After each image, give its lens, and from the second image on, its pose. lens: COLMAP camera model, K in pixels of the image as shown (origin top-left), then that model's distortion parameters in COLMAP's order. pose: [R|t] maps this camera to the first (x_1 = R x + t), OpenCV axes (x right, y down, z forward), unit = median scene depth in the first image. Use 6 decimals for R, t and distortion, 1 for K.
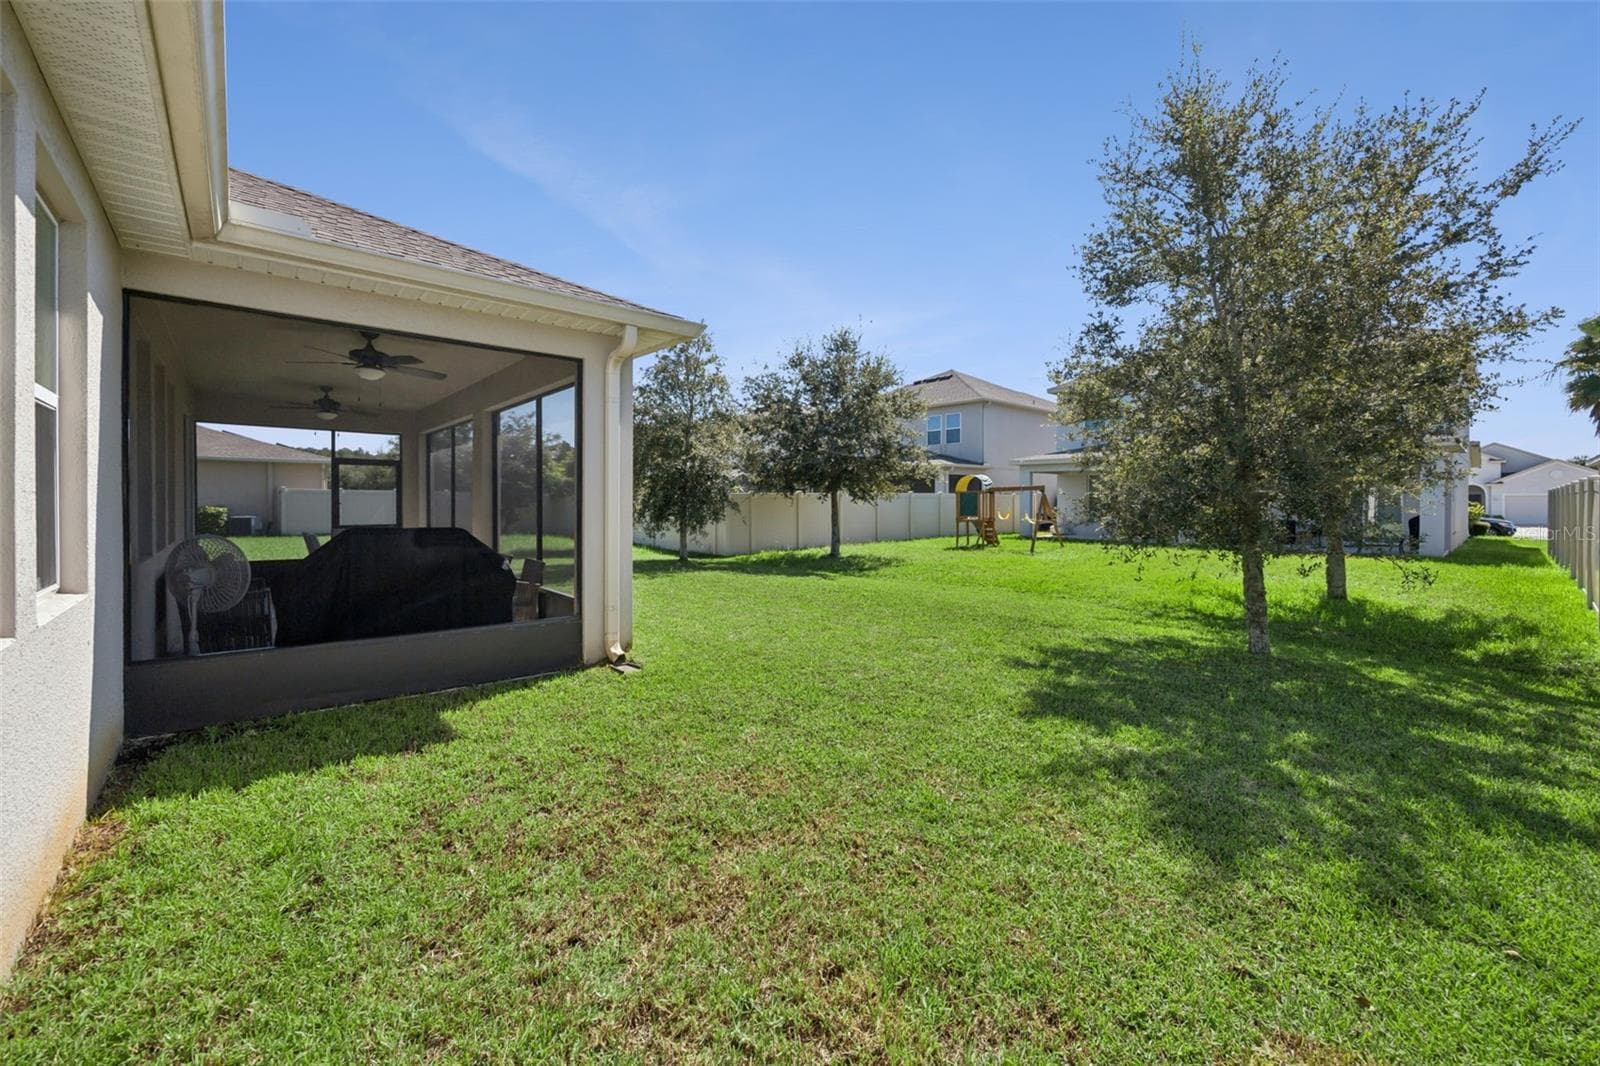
lens RADIAL K [[608.3, 0, 791.3], [0, 608.3, 531.1], [0, 0, 1]] dist [-0.001076, -0.000164]
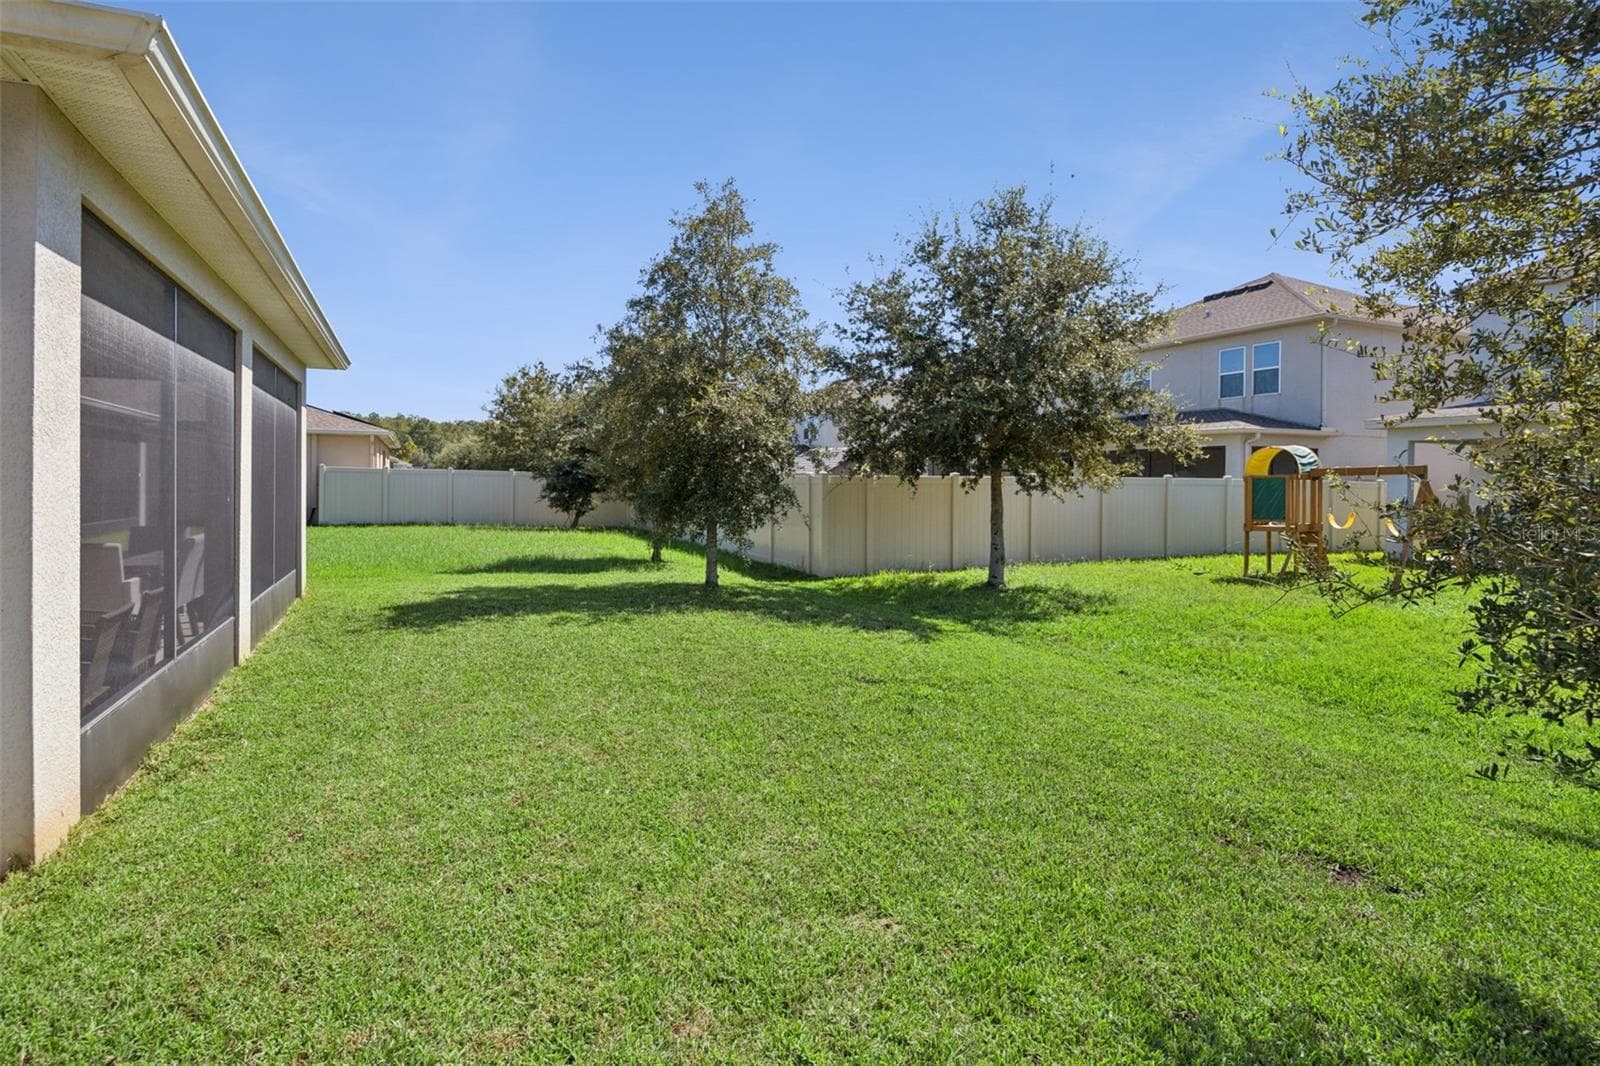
lens RADIAL K [[853.5, 0, 800.0], [0, 853.5, 533.0], [0, 0, 1]] dist [-0.002290, -0.000370]
pose [[0.965210, 0.024049, -0.260368, 0.102530], [-0.022591, 0.999708, 0.008590, -0.012253], [0.260499, -0.002410, 0.965471, 0.169694]]
